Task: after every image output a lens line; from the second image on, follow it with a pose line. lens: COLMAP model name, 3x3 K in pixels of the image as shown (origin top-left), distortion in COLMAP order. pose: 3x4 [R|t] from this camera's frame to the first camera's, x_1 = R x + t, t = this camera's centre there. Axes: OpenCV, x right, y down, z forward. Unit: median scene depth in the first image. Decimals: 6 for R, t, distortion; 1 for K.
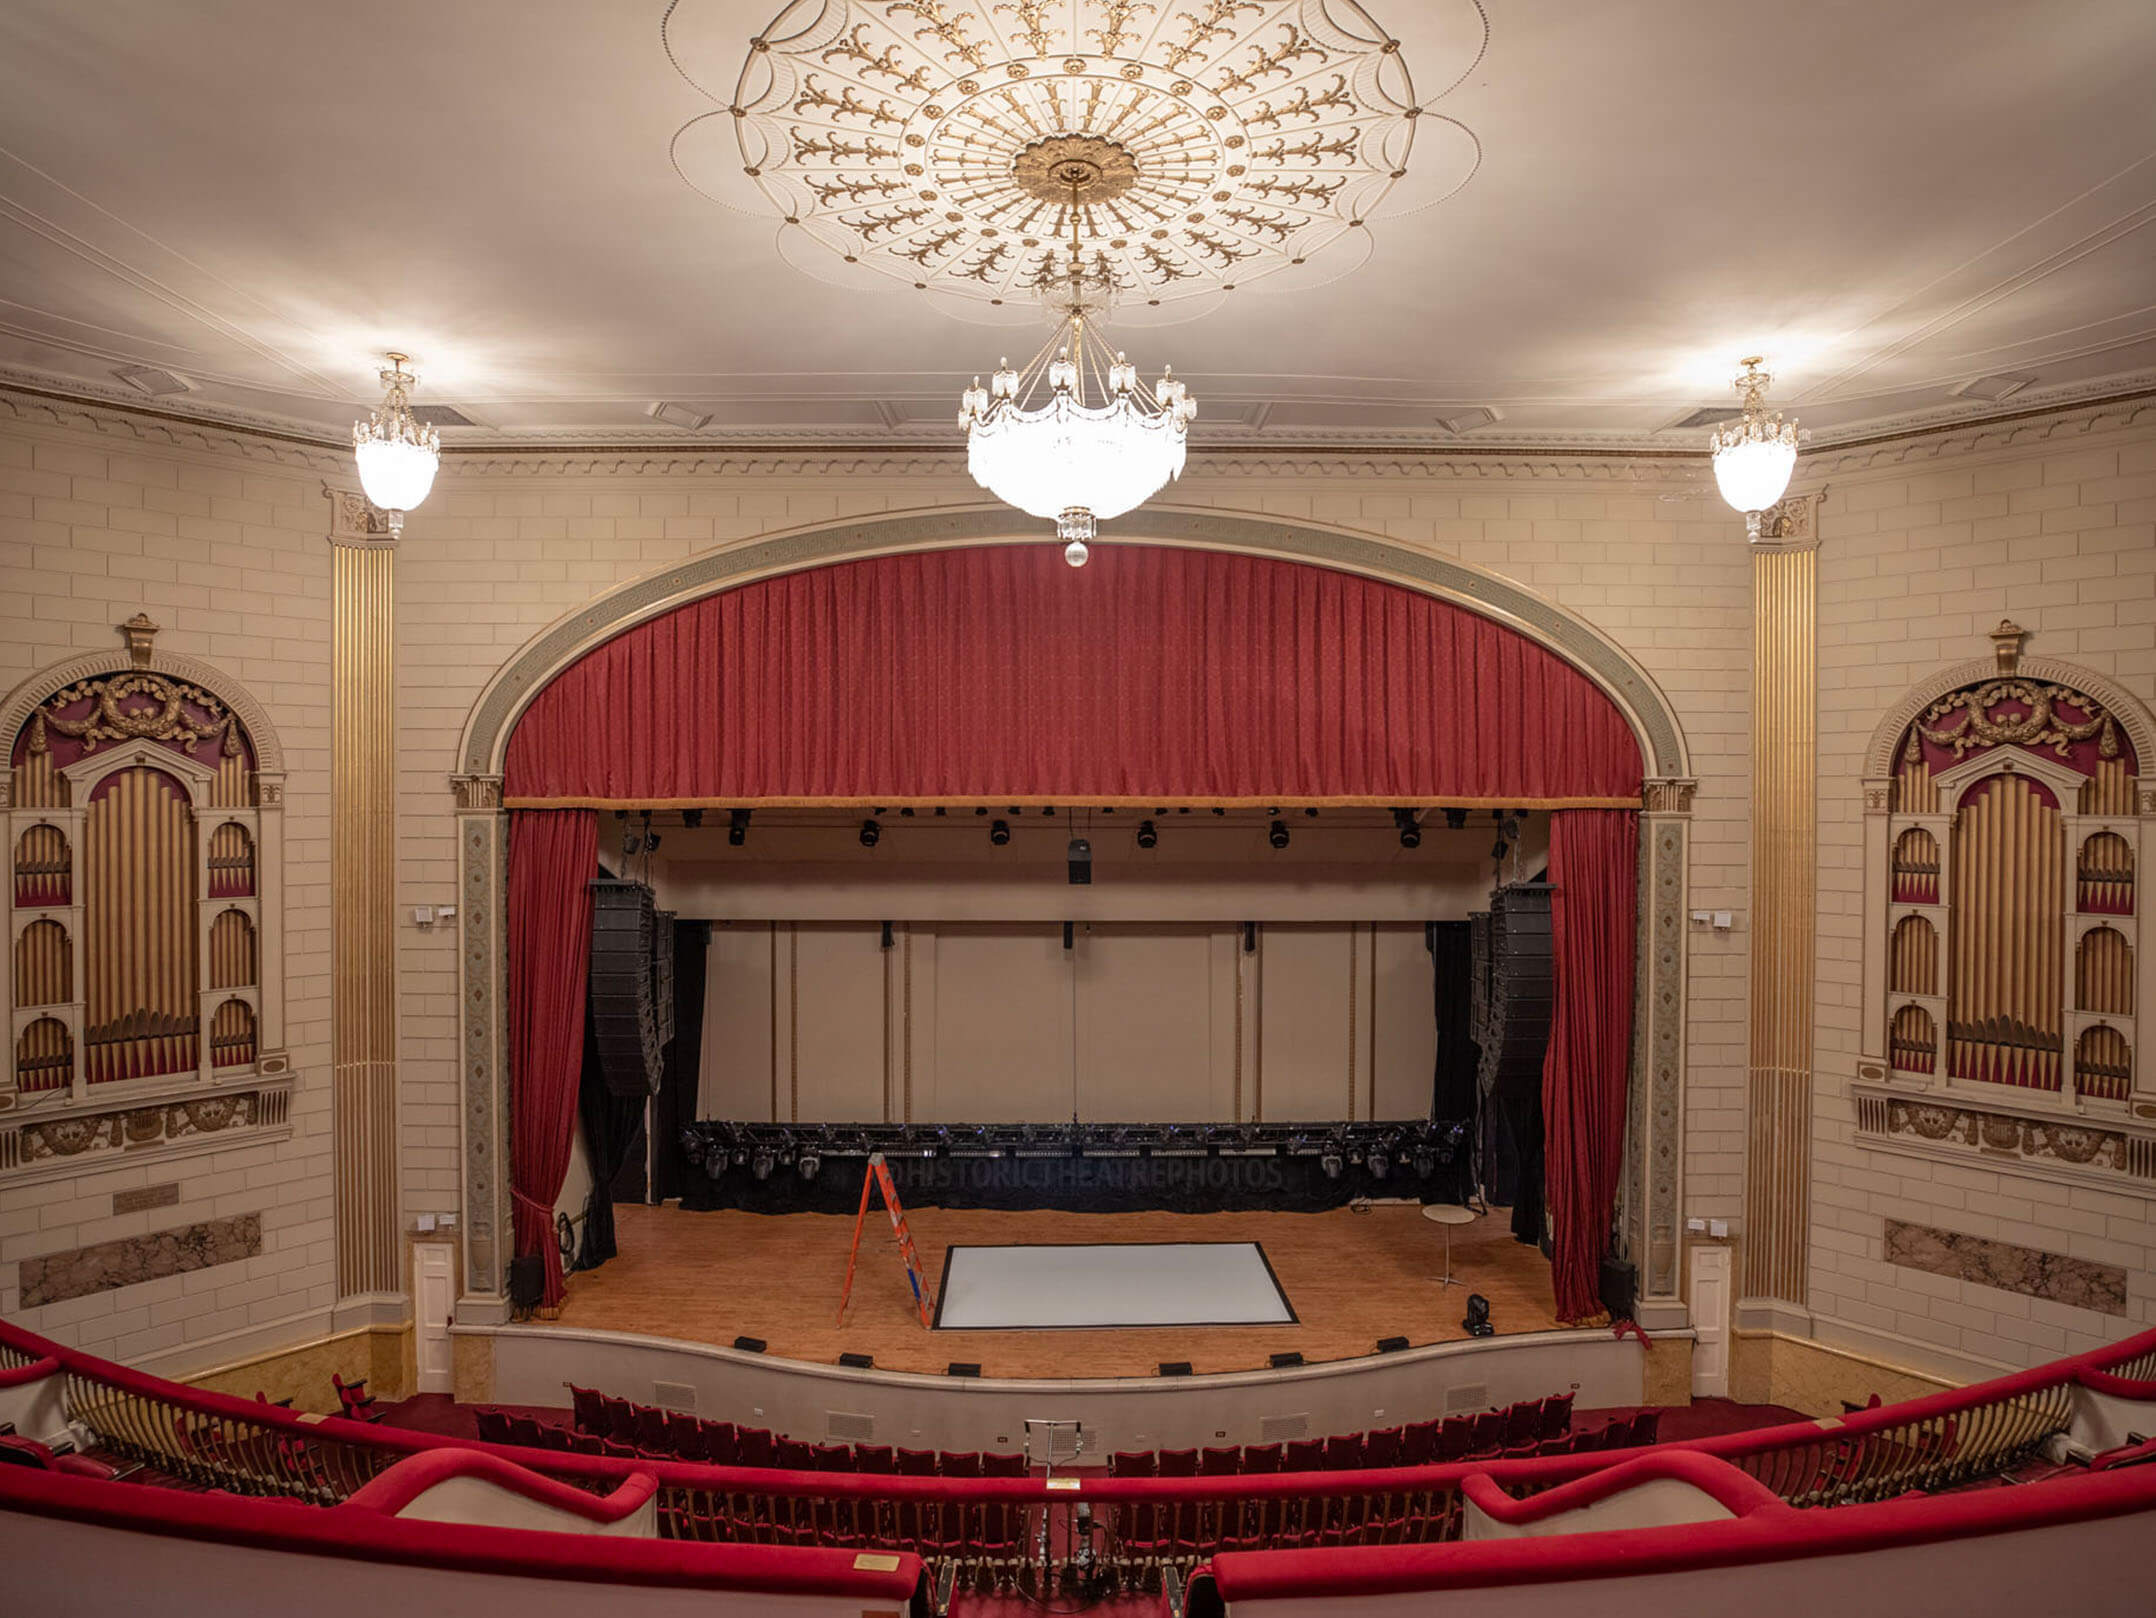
lens RADIAL K [[1155.5, 0, 1082.1], [0, 1155.5, 803.5], [0, 0, 1]] dist [-0.023868, 0.002734]
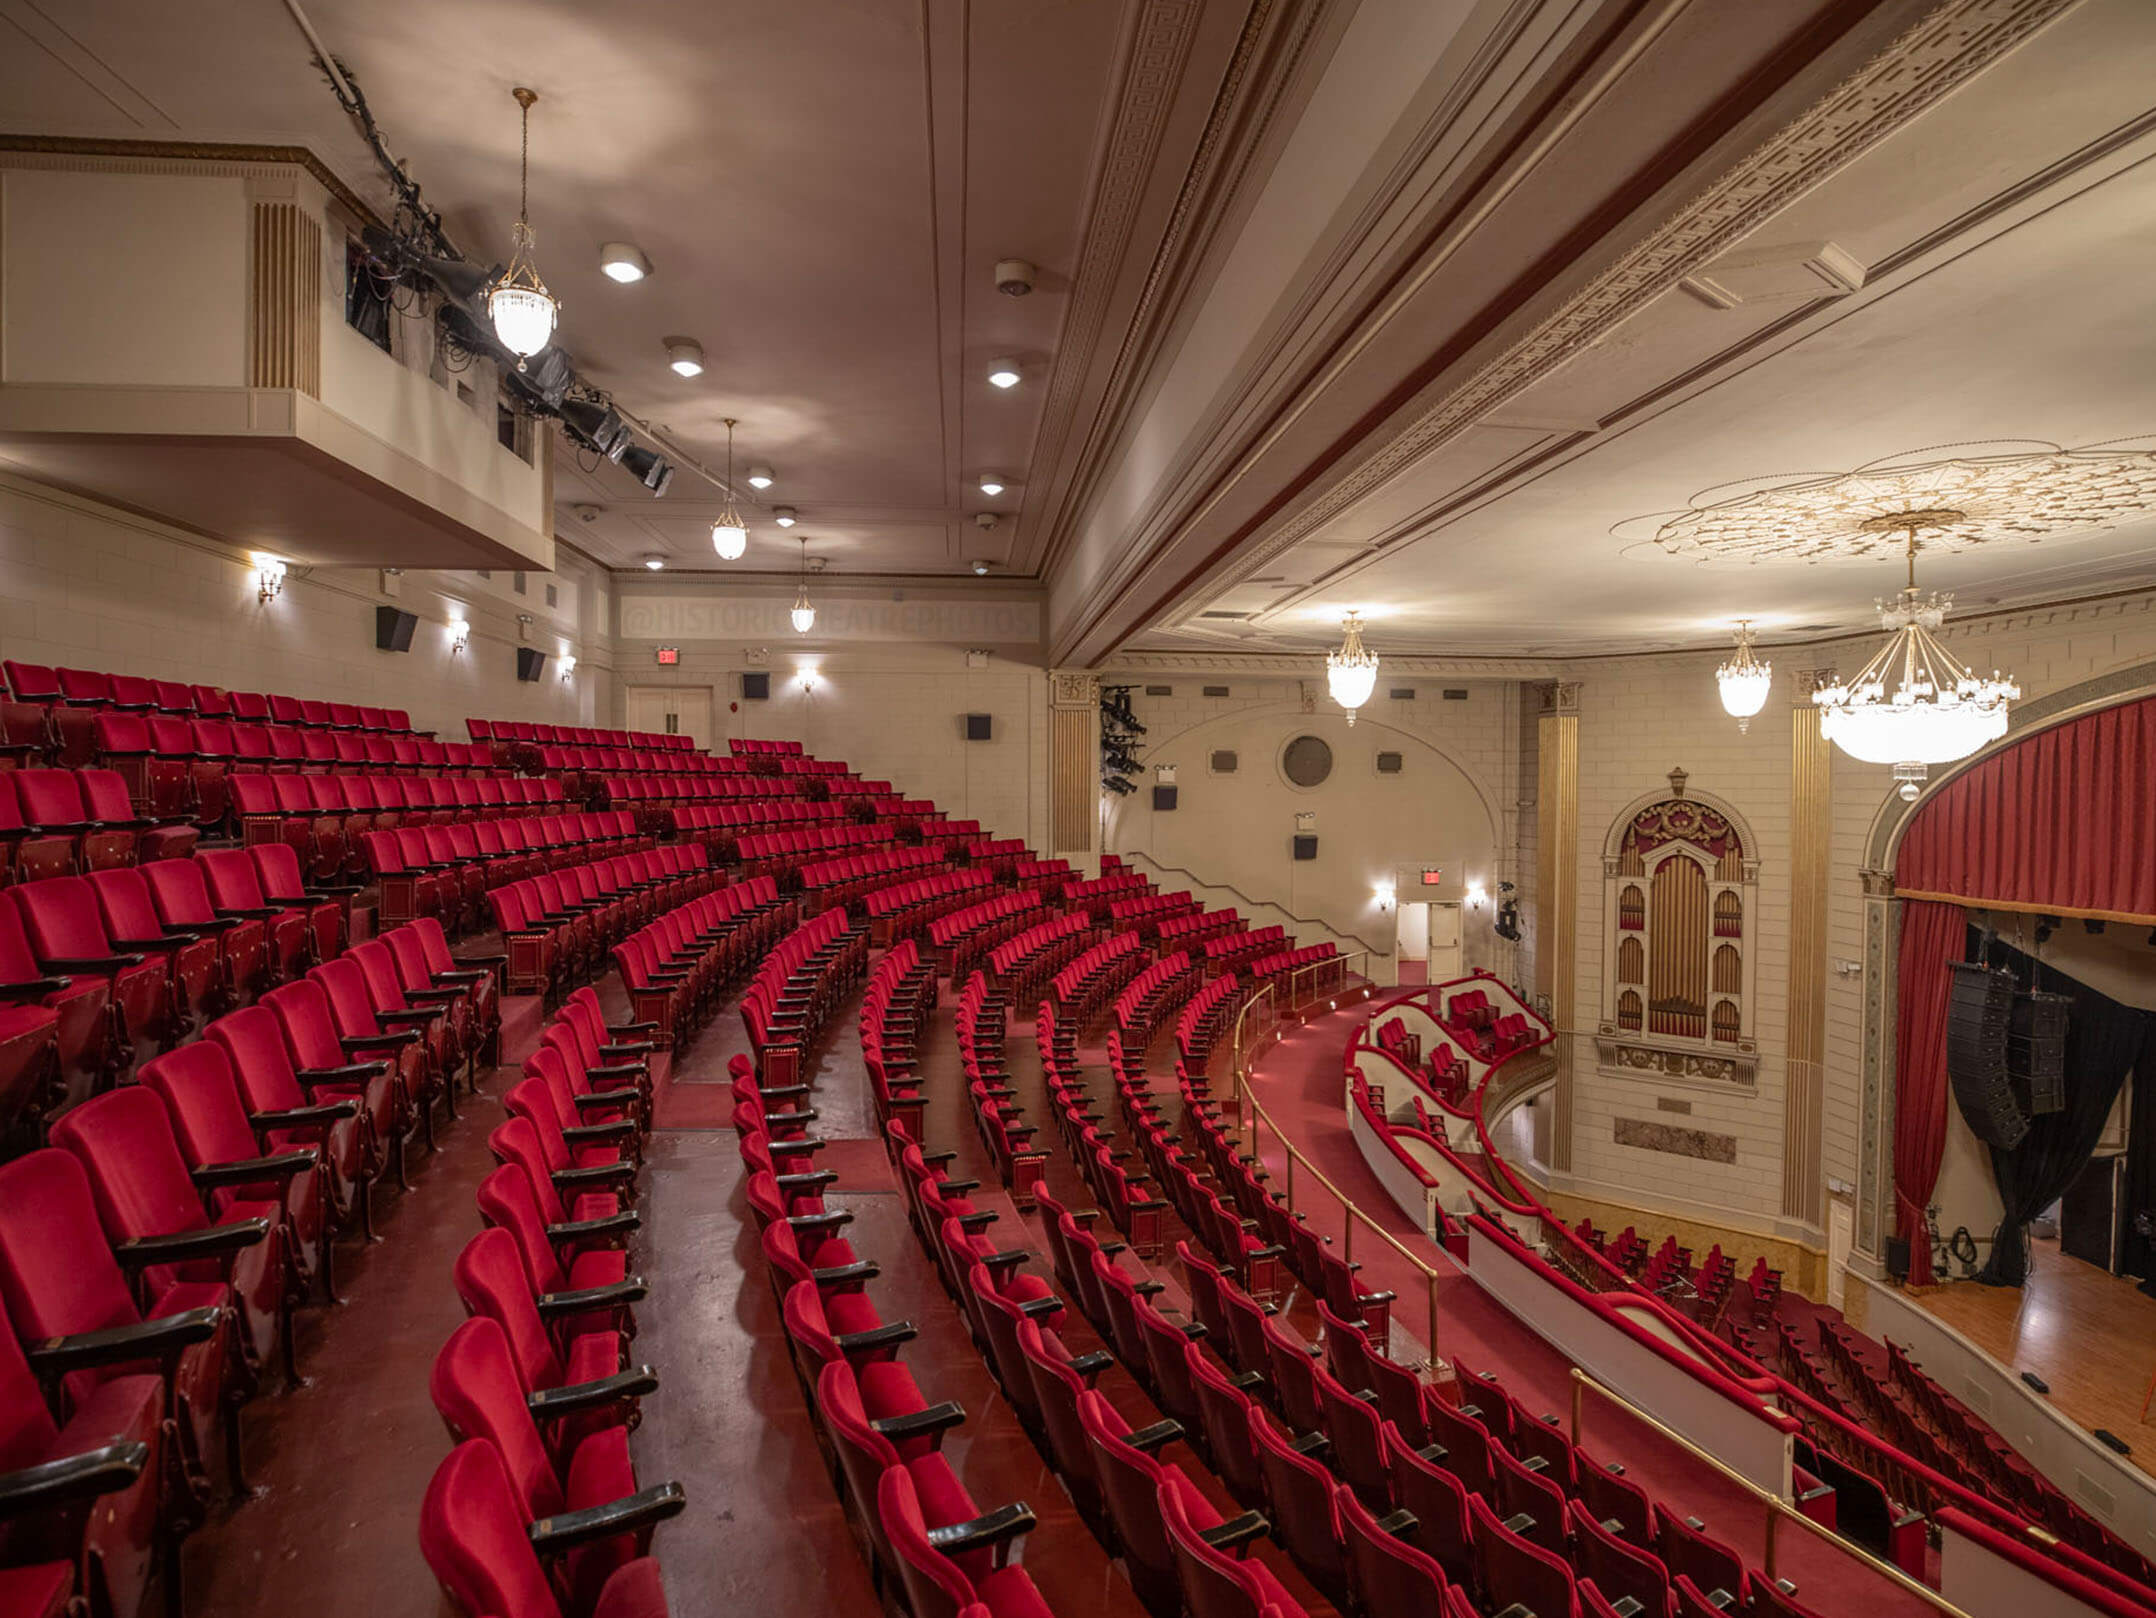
lens RADIAL K [[1155.5, 0, 1082.1], [0, 1155.5, 803.5], [0, 0, 1]] dist [-0.023868, 0.002734]
pose [[0.104234, 0.015896, -0.994426, 0.751865], [-0.013865, 0.999798, 0.014528, -0.115212], [0.994456, 0.012273, 0.104434, -0.075042]]
